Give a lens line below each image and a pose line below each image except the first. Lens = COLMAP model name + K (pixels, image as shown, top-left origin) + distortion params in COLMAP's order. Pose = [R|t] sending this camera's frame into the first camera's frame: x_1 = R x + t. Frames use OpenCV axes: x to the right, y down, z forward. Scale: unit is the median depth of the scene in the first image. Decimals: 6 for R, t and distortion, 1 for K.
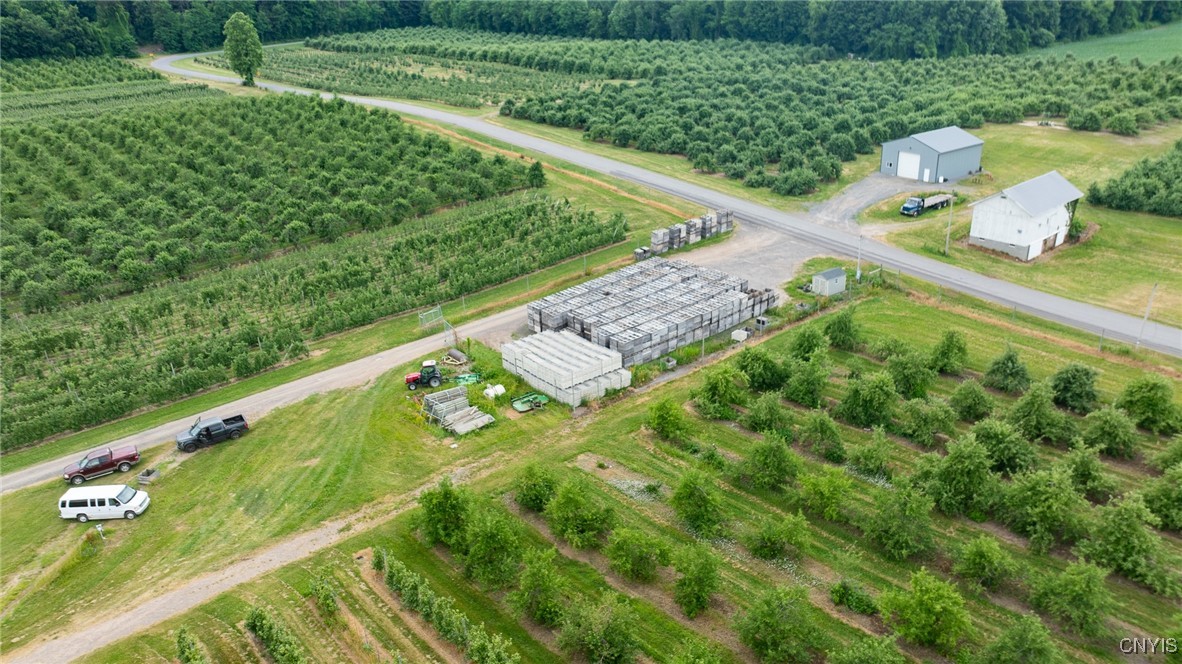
lens RADIAL K [[847.4, 0, 591.0], [0, 847.4, 332.0], [0, 0, 1]] dist [-0.051382, 0.074209]
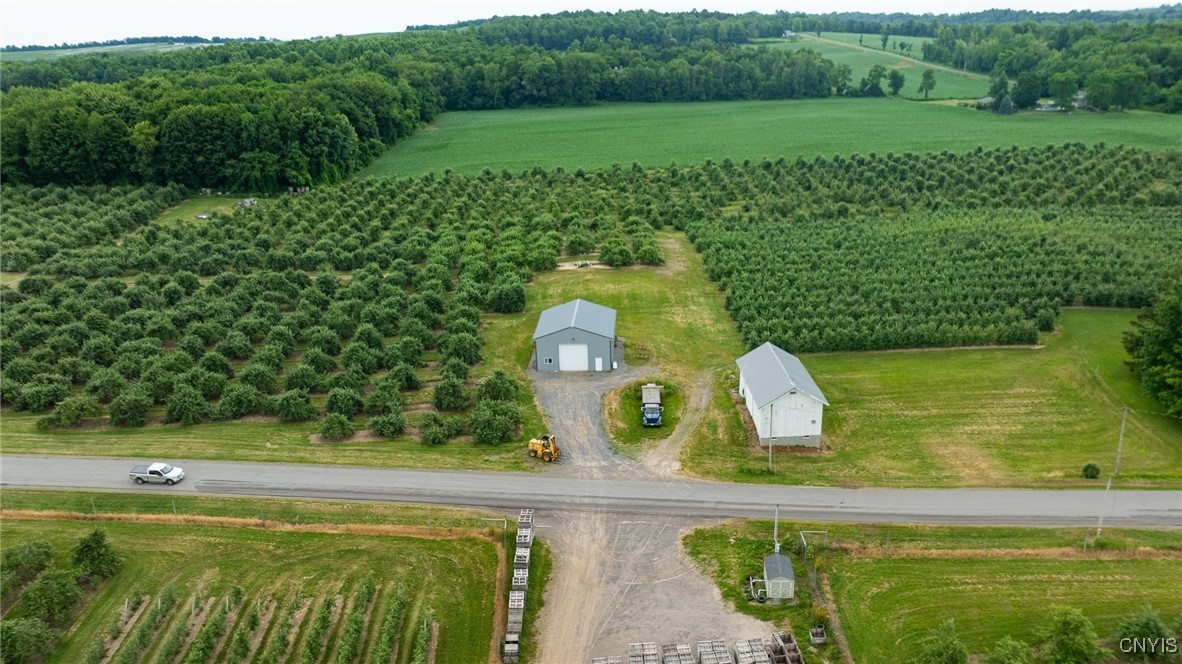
lens RADIAL K [[847.4, 0, 591.0], [0, 847.4, 332.0], [0, 0, 1]] dist [-0.051382, 0.074209]
pose [[0.623761, -0.254446, 0.739039, -0.188734], [0.315793, 0.946961, 0.059497, -0.207427], [-0.714980, 0.196272, 0.671030, 0.310453]]
